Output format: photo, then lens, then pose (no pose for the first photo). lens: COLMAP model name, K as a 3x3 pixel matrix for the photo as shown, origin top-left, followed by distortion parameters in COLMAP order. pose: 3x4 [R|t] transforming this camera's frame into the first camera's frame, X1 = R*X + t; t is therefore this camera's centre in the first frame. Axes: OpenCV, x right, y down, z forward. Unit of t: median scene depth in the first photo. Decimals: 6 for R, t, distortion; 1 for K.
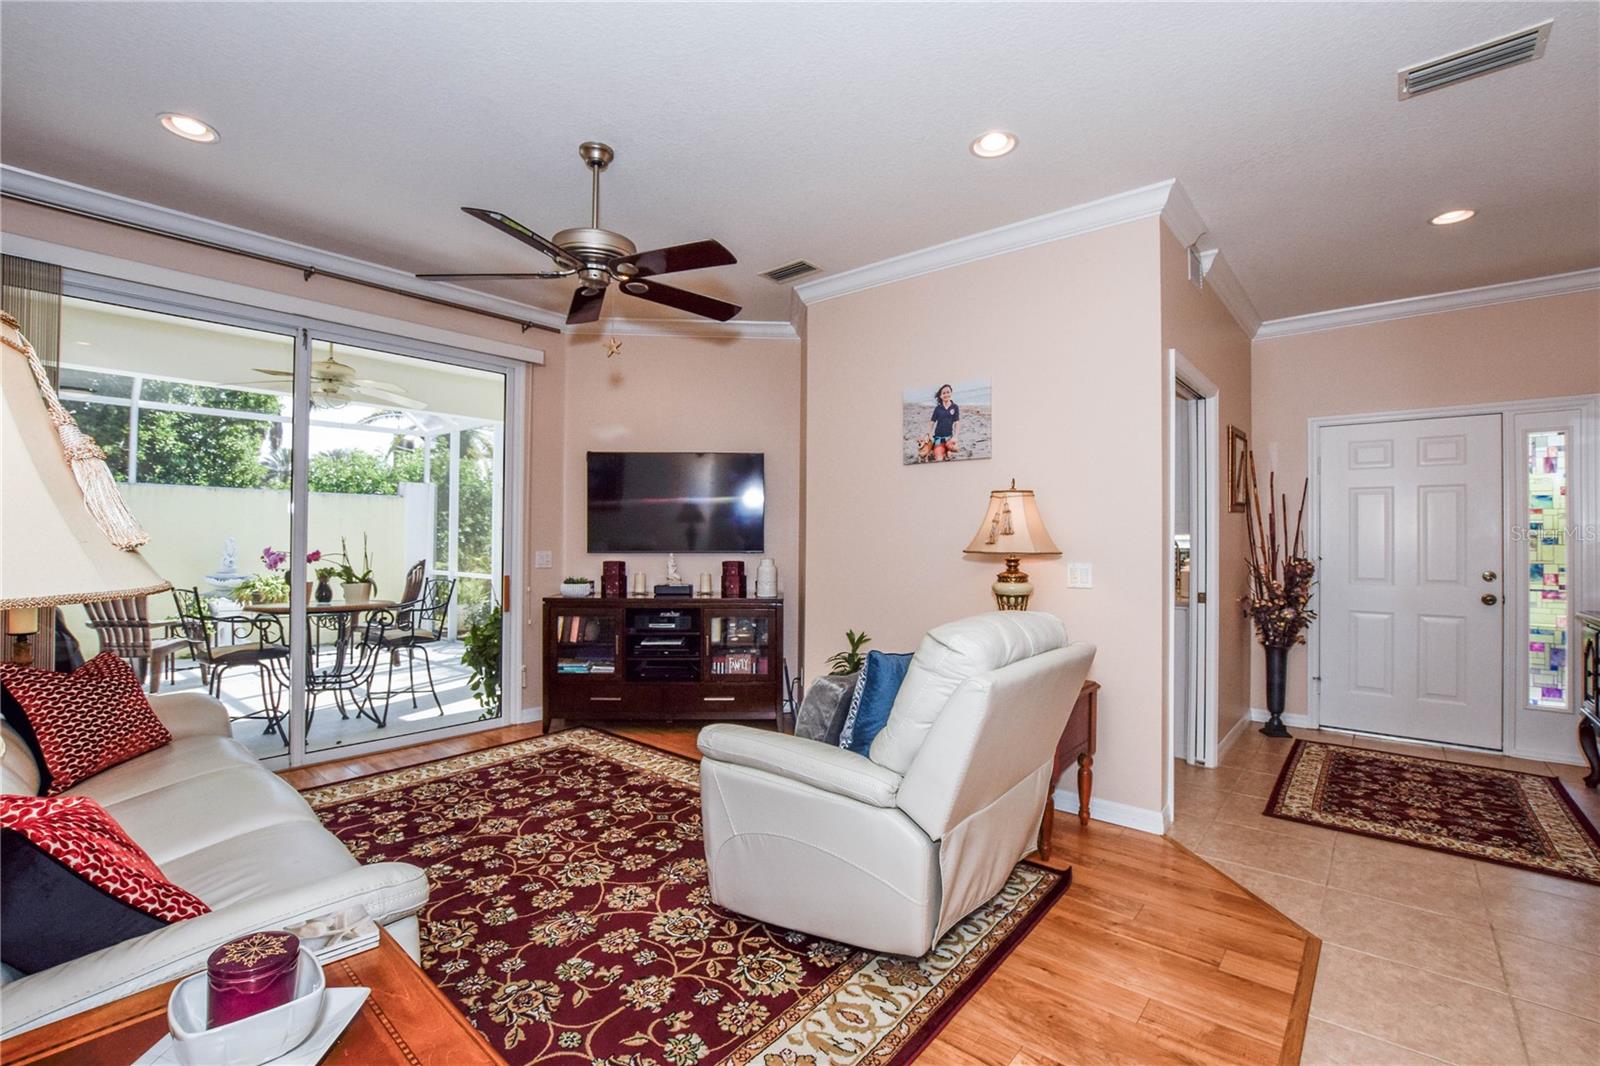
lens RADIAL K [[707.3, 0, 807.3], [0, 707.3, 532.6], [0, 0, 1]] dist [-0.034020, 0.006811]
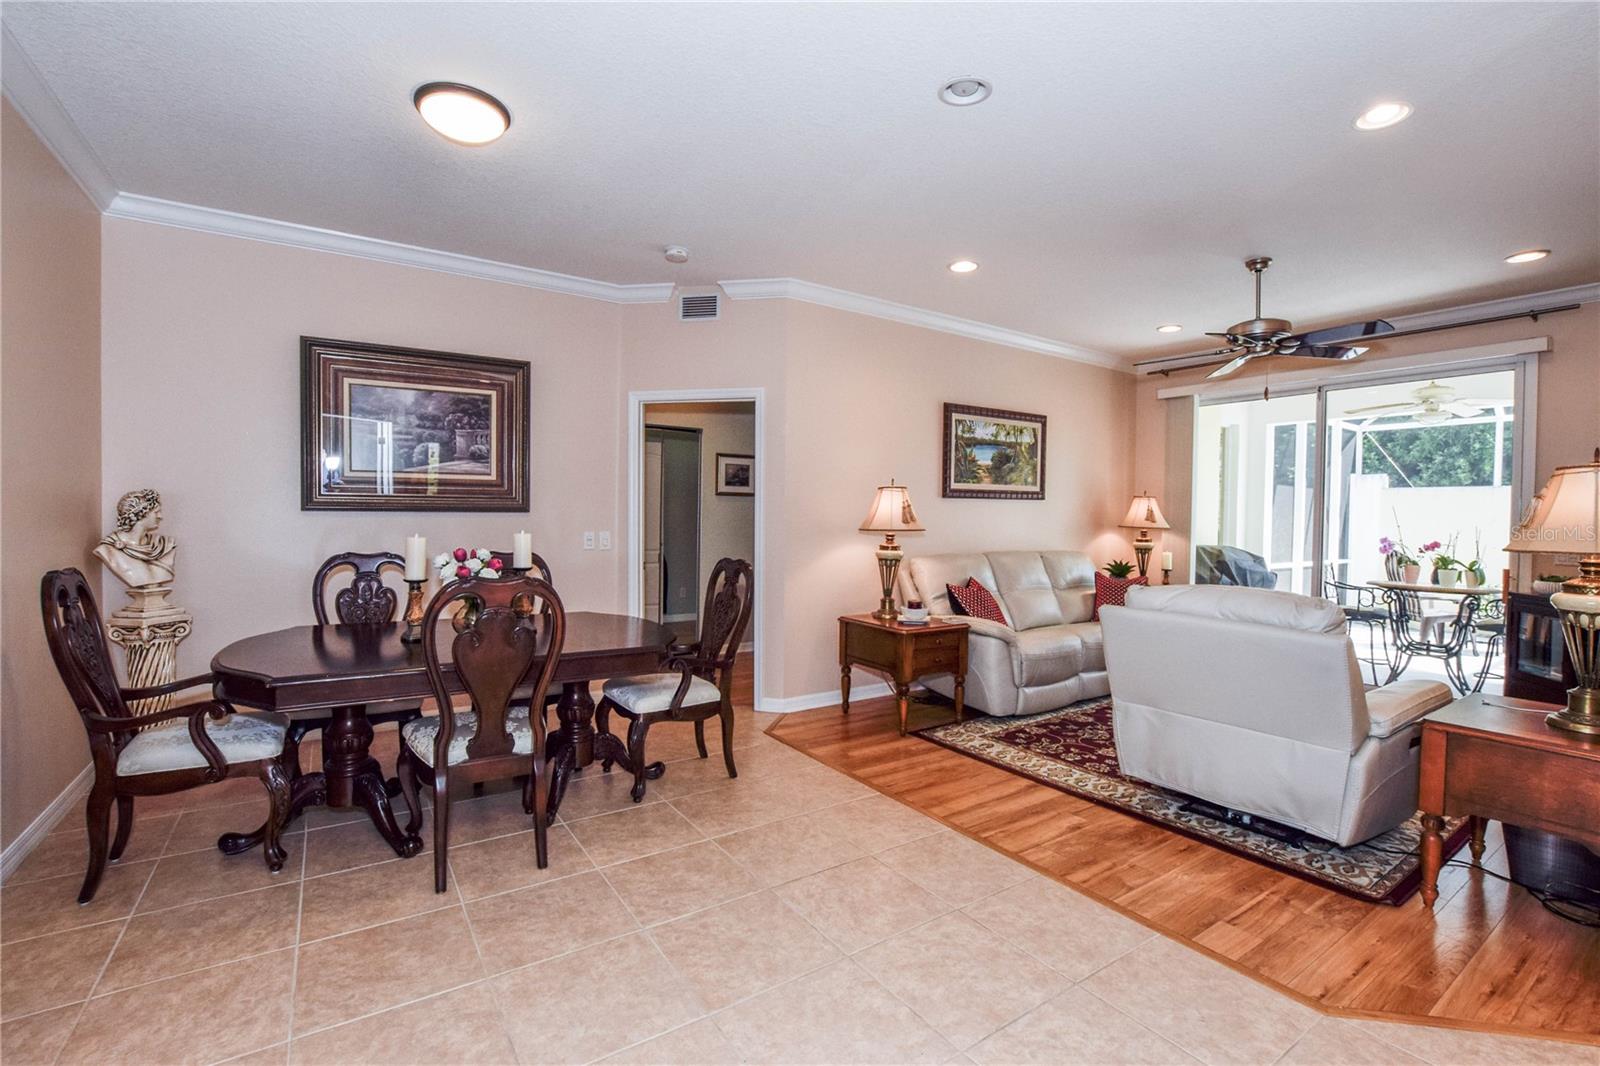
lens RADIAL K [[702.0, 0, 806.9], [0, 702.0, 528.1], [0, 0, 1]] dist [-0.021998, -0.000007]
pose [[-0.273487, 0.002811, -0.961872, 1.005838], [-0.009168, 0.999943, 0.005529, 0.008311], [0.961832, 0.010330, -0.273445, 0.368501]]
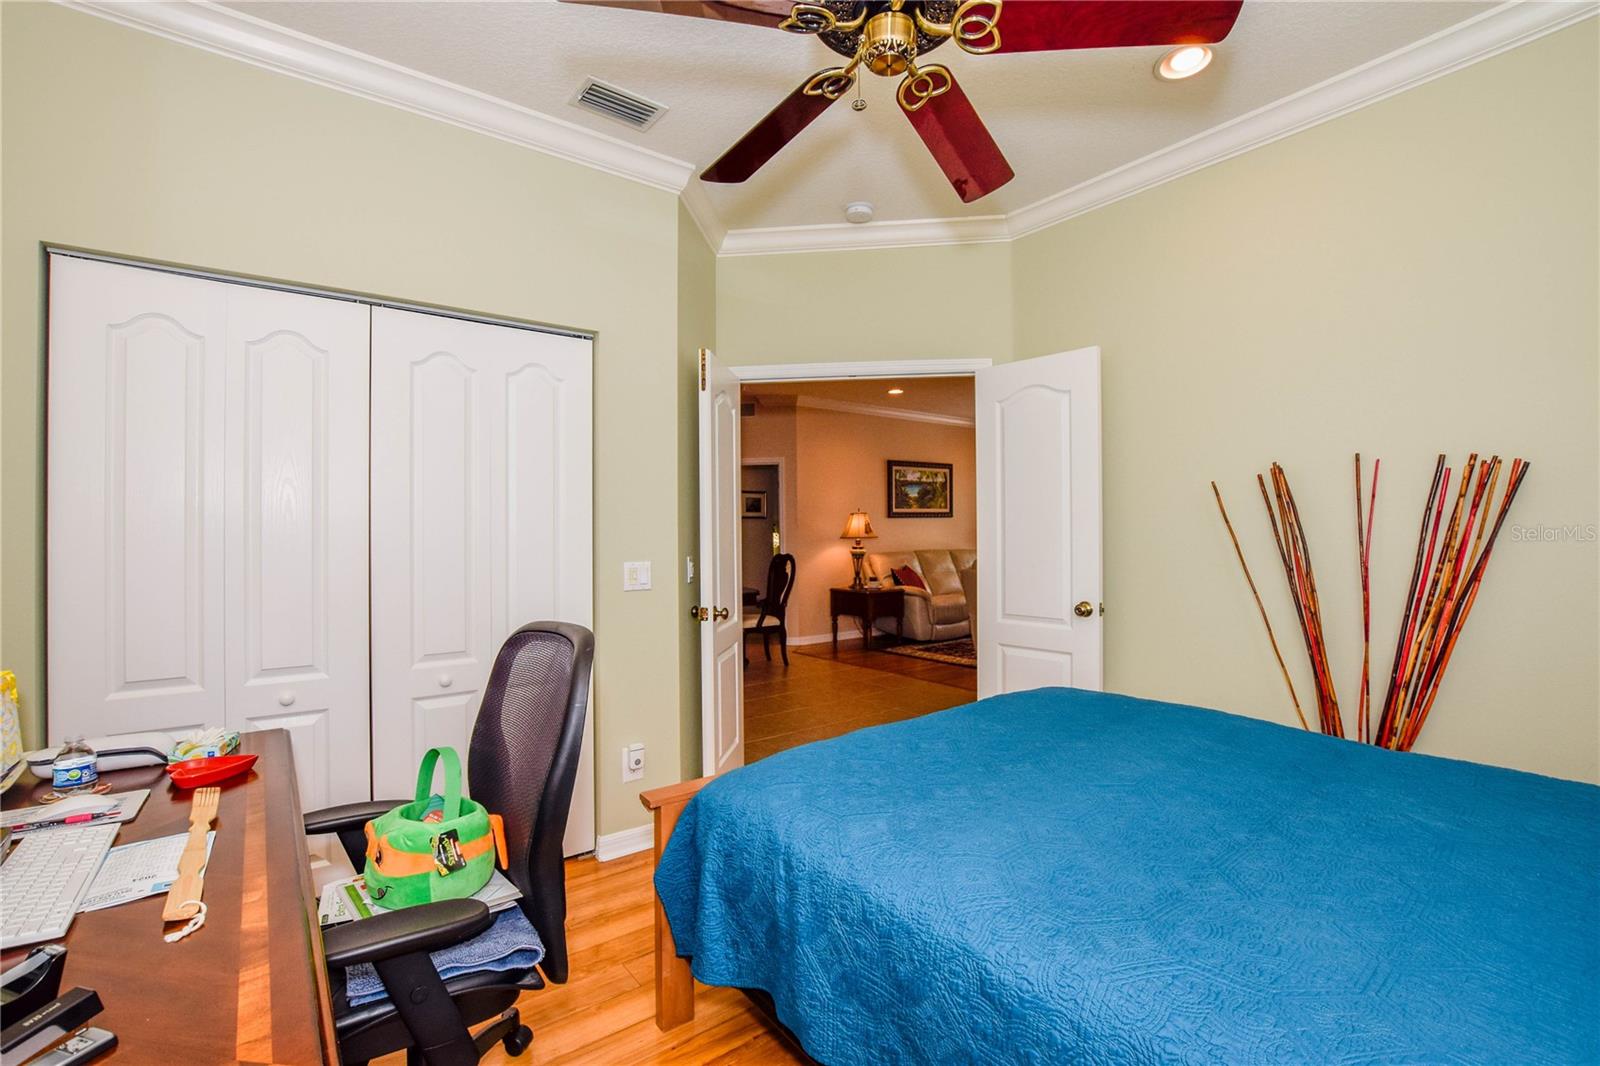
lens RADIAL K [[707.3, 0, 807.3], [0, 707.3, 532.6], [0, 0, 1]] dist [-0.034020, 0.006811]
pose [[-0.207646, -0.009041, -0.978162, 1.936160], [0.013799, 0.999831, -0.012171, 0.026163], [0.978107, -0.016025, -0.207486, 0.470117]]
